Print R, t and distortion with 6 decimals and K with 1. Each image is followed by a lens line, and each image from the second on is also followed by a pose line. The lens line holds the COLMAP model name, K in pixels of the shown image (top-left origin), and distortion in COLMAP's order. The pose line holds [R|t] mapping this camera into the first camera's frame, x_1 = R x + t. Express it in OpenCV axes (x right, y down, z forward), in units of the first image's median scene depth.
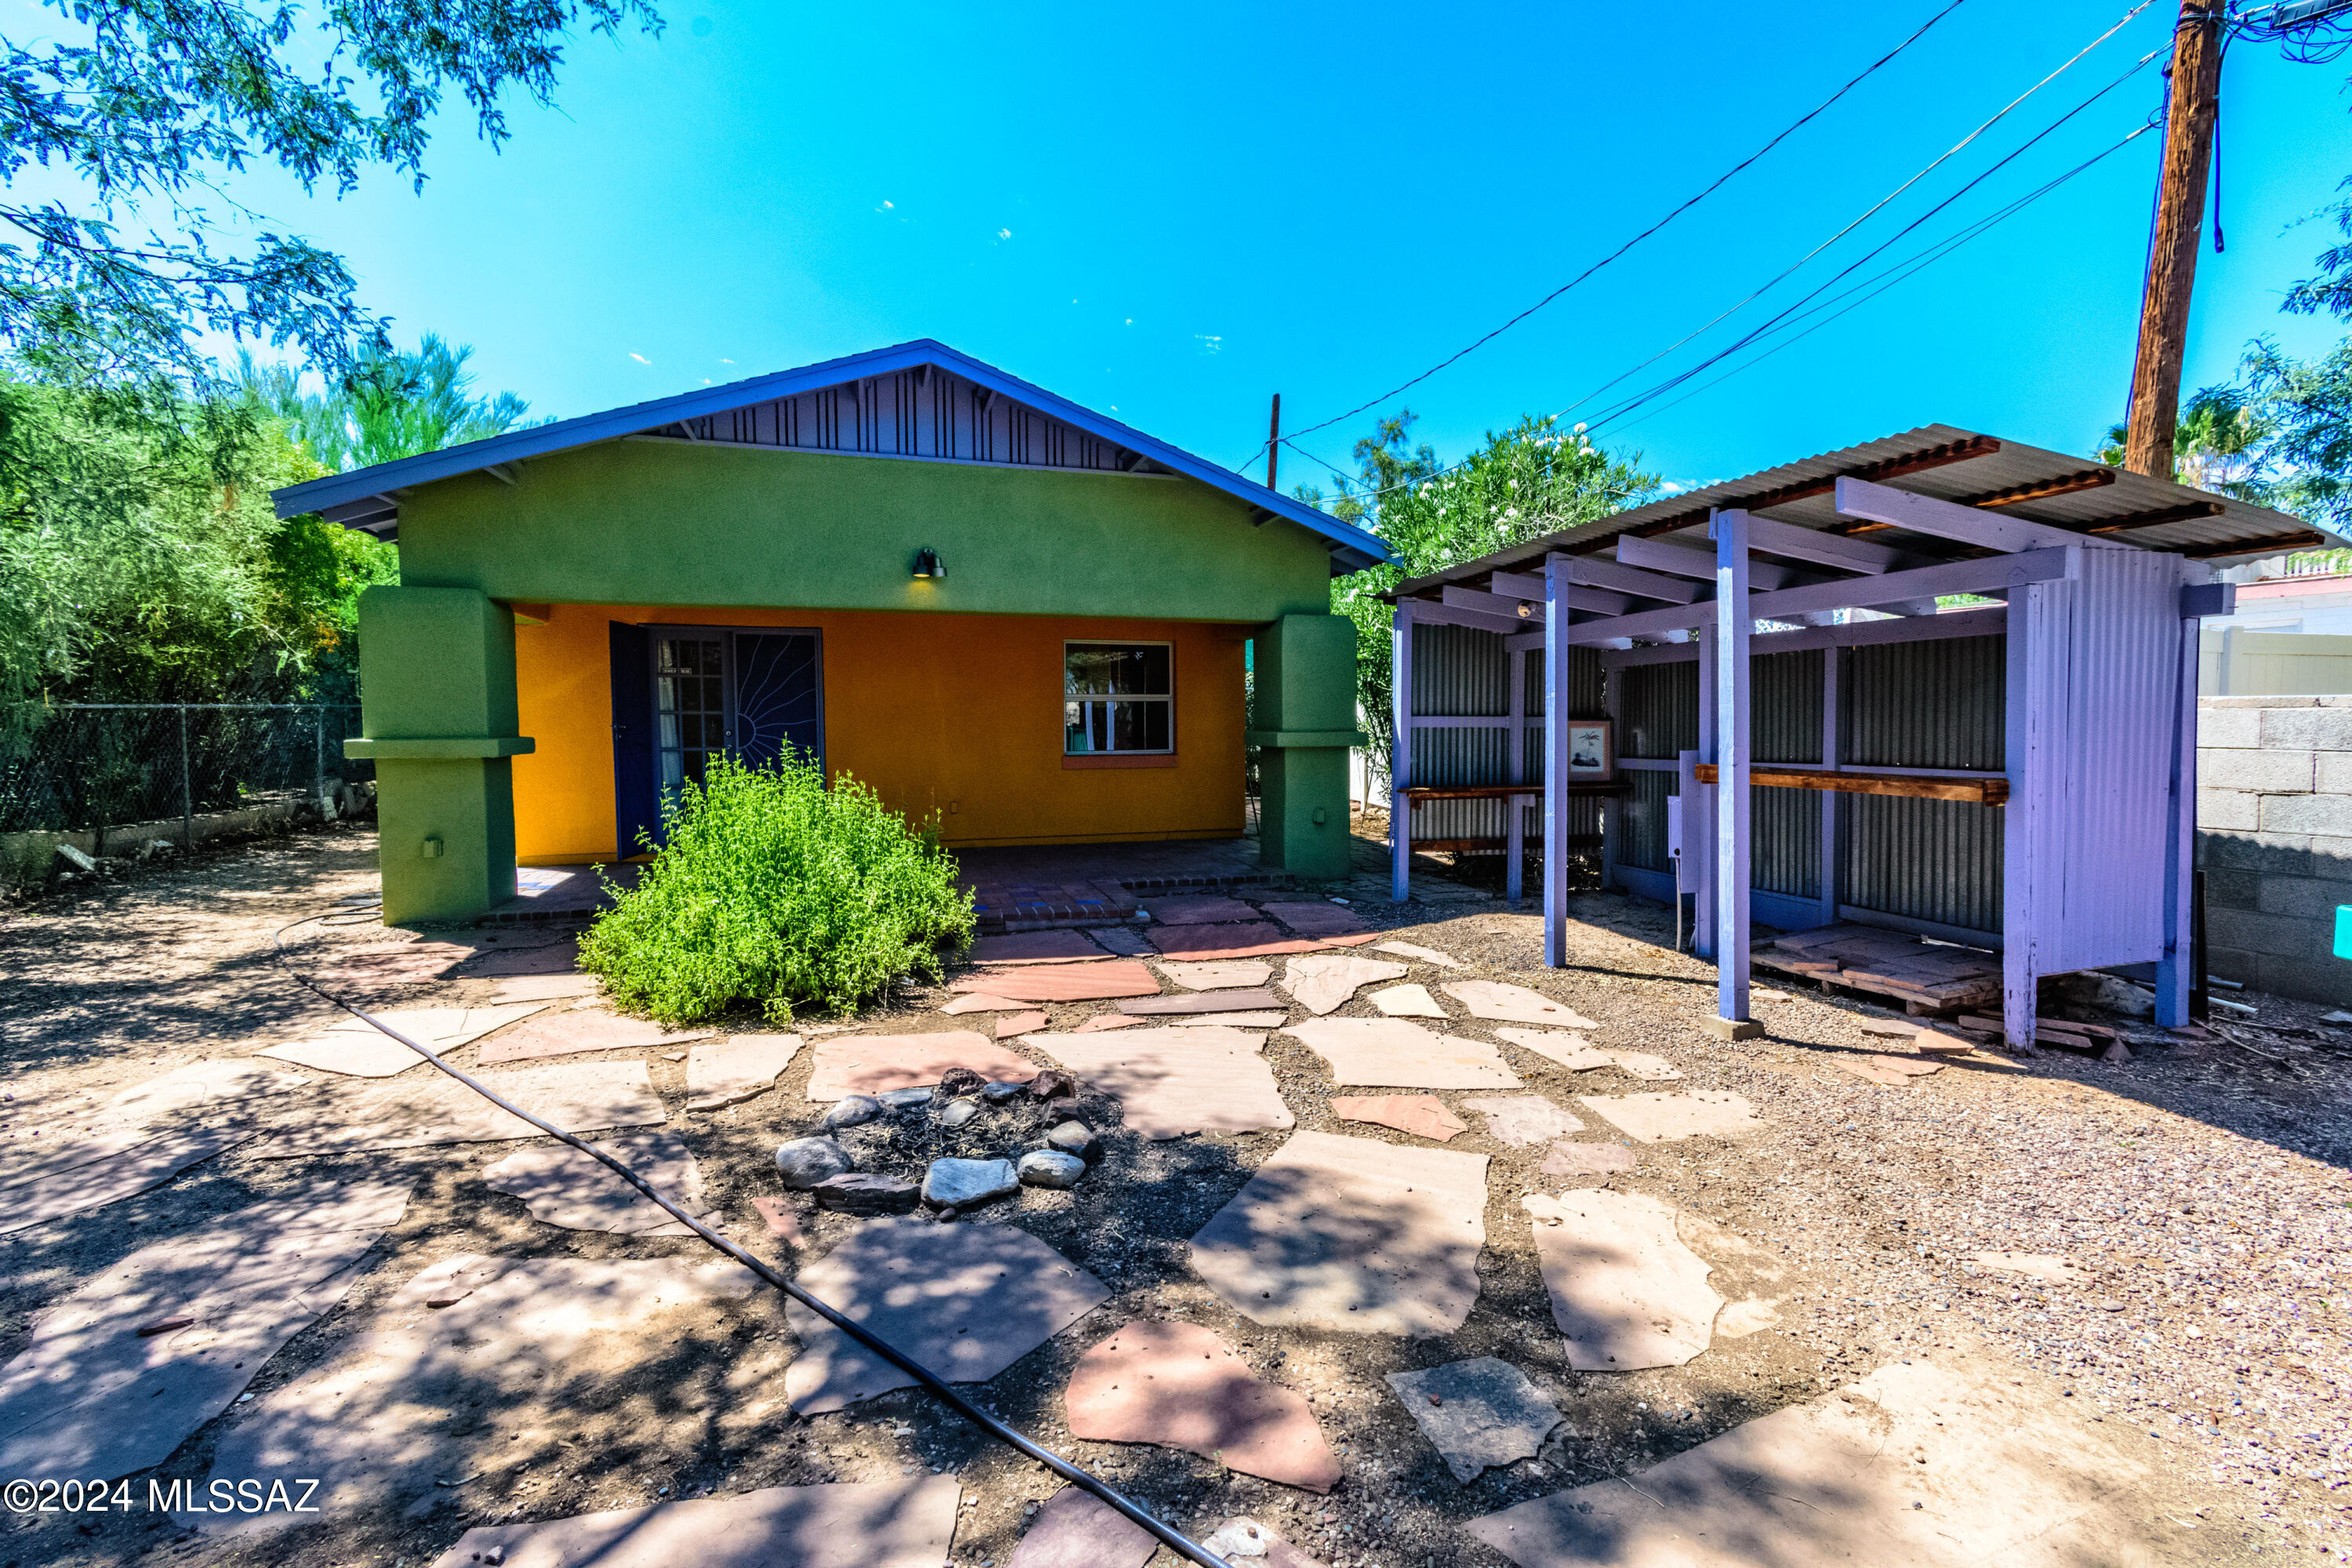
lens RADIAL K [[1049.7, 0, 1210.4], [0, 1049.7, 774.3], [0, 0, 1]] dist [0.012967, -0.007876]
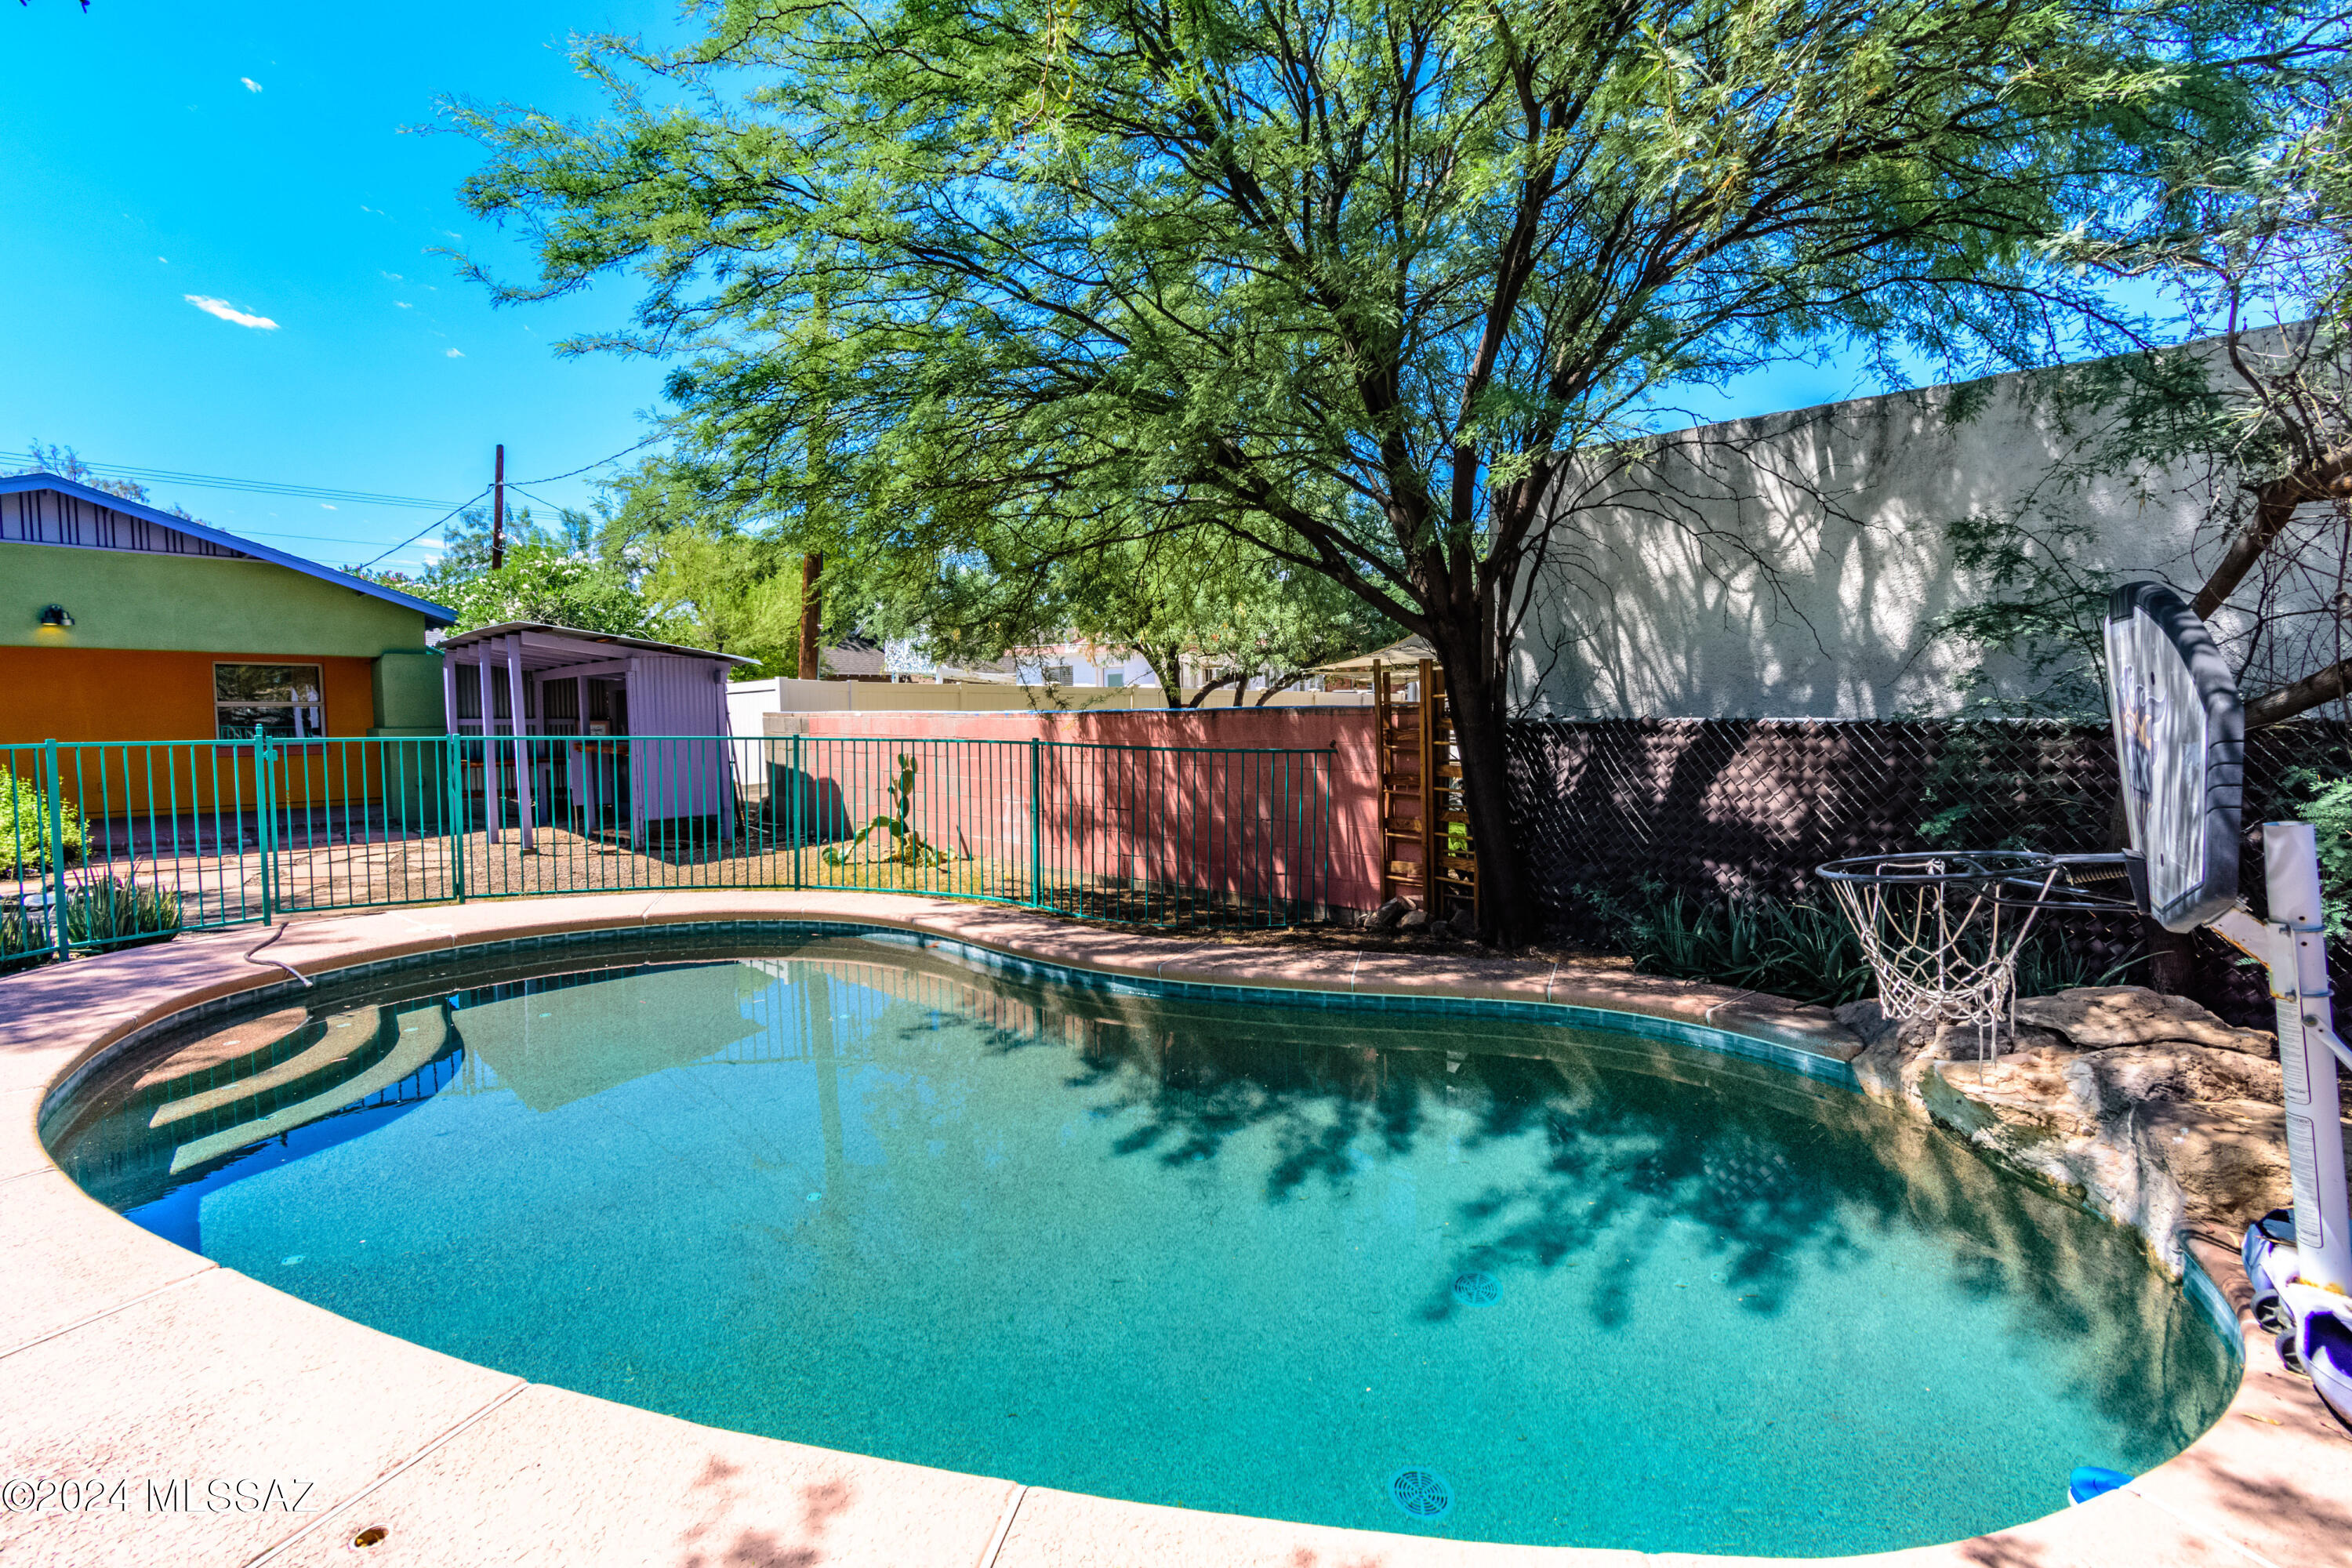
lens RADIAL K [[1049.7, 0, 1210.4], [0, 1049.7, 774.3], [0, 0, 1]] dist [0.012967, -0.007876]
pose [[0.866197, -0.028654, 0.498881, 0.388396], [0.028194, 0.999567, 0.008458, 0.054697], [-0.498907, 0.006739, 0.866629, -1.083807]]
